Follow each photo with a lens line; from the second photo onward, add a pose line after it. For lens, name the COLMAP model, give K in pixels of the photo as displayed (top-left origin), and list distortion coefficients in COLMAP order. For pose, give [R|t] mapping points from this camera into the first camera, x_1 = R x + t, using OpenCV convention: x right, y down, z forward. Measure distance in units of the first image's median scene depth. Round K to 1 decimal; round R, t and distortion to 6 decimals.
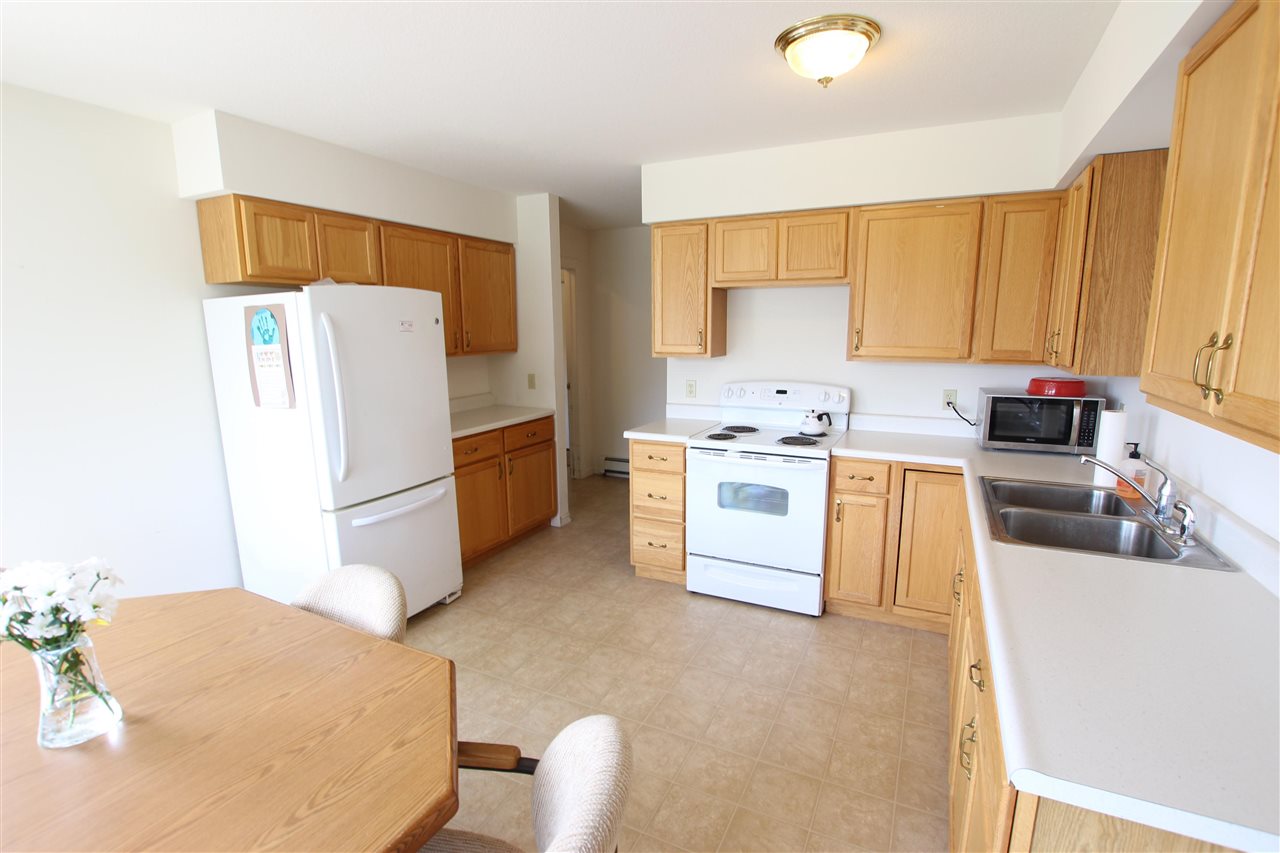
lens RADIAL K [[590.3, 0, 642.9], [0, 590.3, 431.7], [0, 0, 1]] dist [-0.035268, 0.003349]
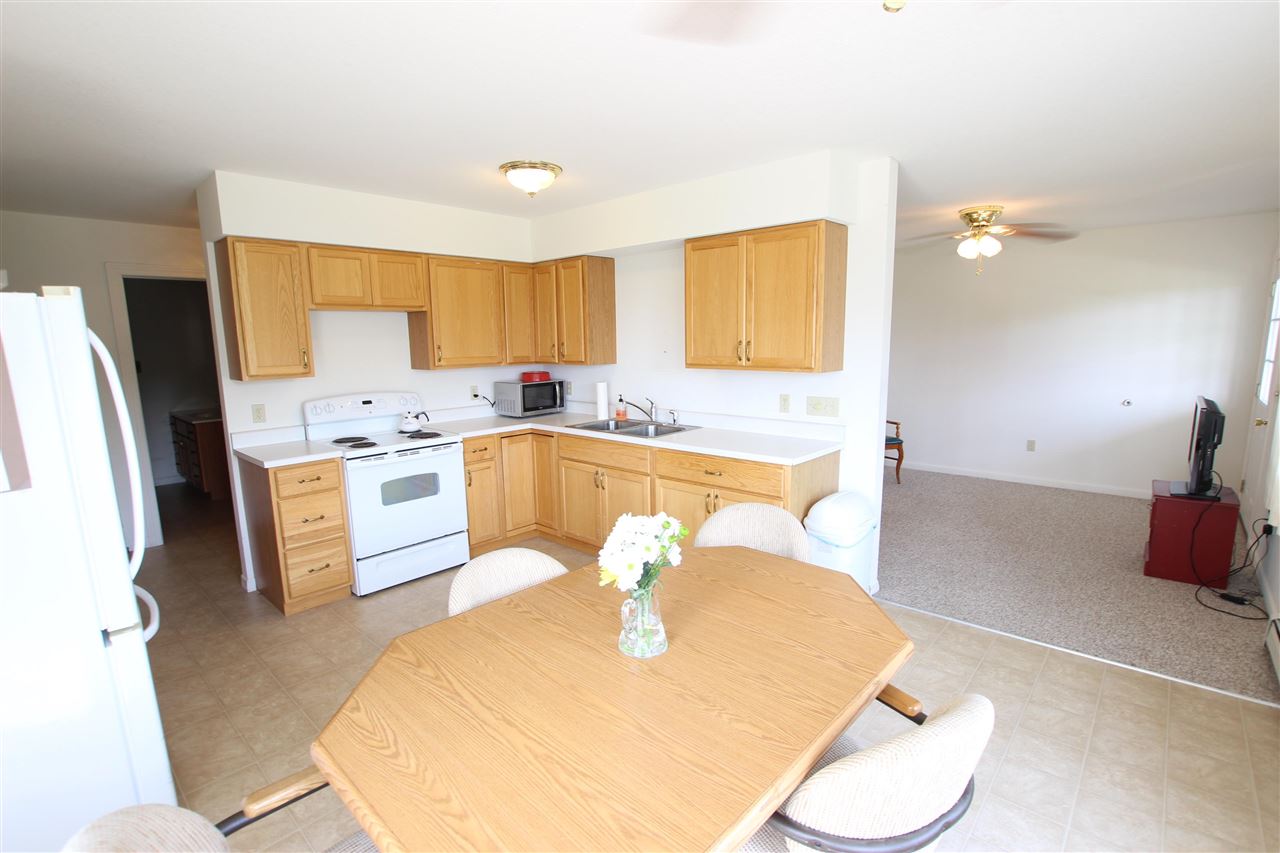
lens RADIAL K [[590.3, 0, 640.1], [0, 590.3, 428.7], [0, 0, 1]] dist [-0.035268, 0.003349]
pose [[0.282652, -0.145301, 0.948154, -0.763169], [0.181165, 0.978758, 0.095984, -0.033413], [-0.941959, 0.144642, 0.302971, 0.184215]]
